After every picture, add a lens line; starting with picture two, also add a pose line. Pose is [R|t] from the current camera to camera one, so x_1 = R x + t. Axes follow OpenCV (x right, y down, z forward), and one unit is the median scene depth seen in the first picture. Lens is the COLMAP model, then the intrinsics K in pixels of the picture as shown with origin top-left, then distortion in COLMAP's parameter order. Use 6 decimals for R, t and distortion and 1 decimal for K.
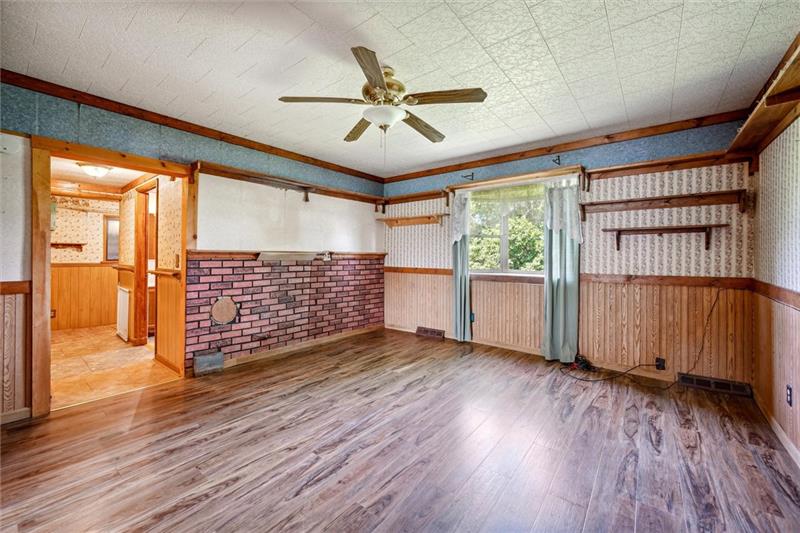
lens RADIAL K [[316.7, 0, 400.3], [0, 316.7, 252.9], [0, 0, 1]] dist [0.001467, -0.000277]
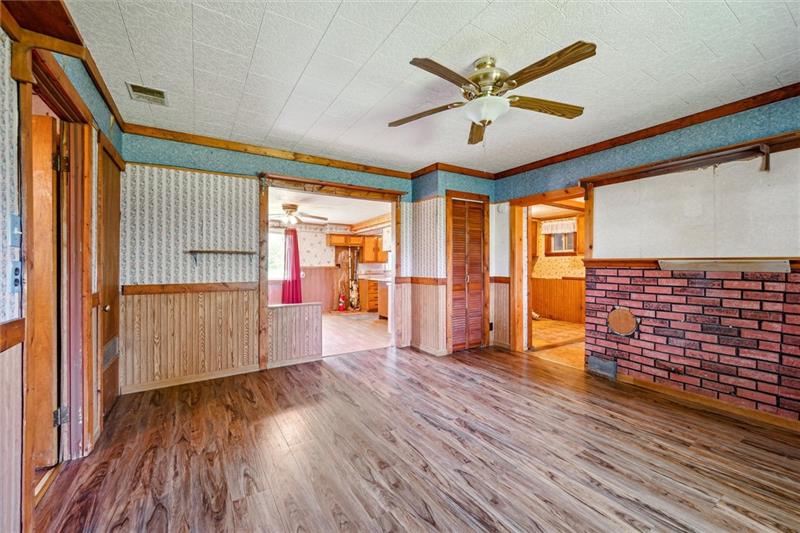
lens RADIAL K [[316.7, 0, 398.4], [0, 316.7, 265.2], [0, 0, 1]] dist [0.001467, -0.000277]
pose [[-0.322657, 0.002025, -0.946514, 0.597287], [0.004939, 0.999988, 0.000455, 0.008915], [0.946503, -0.004528, -0.322664, 0.704249]]
